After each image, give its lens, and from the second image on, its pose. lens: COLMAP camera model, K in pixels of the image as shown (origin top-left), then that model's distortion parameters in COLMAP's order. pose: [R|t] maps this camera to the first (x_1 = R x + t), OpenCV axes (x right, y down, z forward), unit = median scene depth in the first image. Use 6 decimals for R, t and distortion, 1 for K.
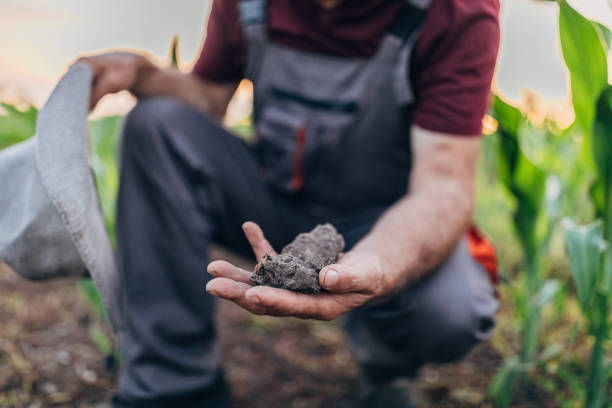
lens RADIAL K [[635.9, 0, 306.0], [0, 635.9, 204.0], [0, 0, 1]] dist [0.018017, -0.001677]
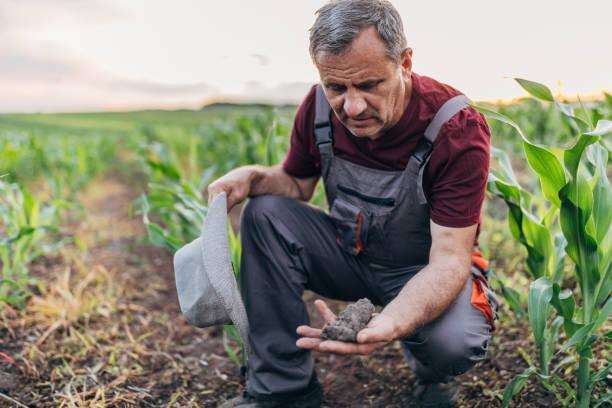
lens RADIAL K [[626.7, 0, 306.0], [0, 626.7, 204.0], [0, 0, 1]] dist [0.067014, 0.002197]
pose [[0.987186, -0.038717, -0.154804, 0.106036], [0.040691, 0.999126, 0.009604, -0.175748], [0.154297, -0.015780, 0.987899, -0.512431]]
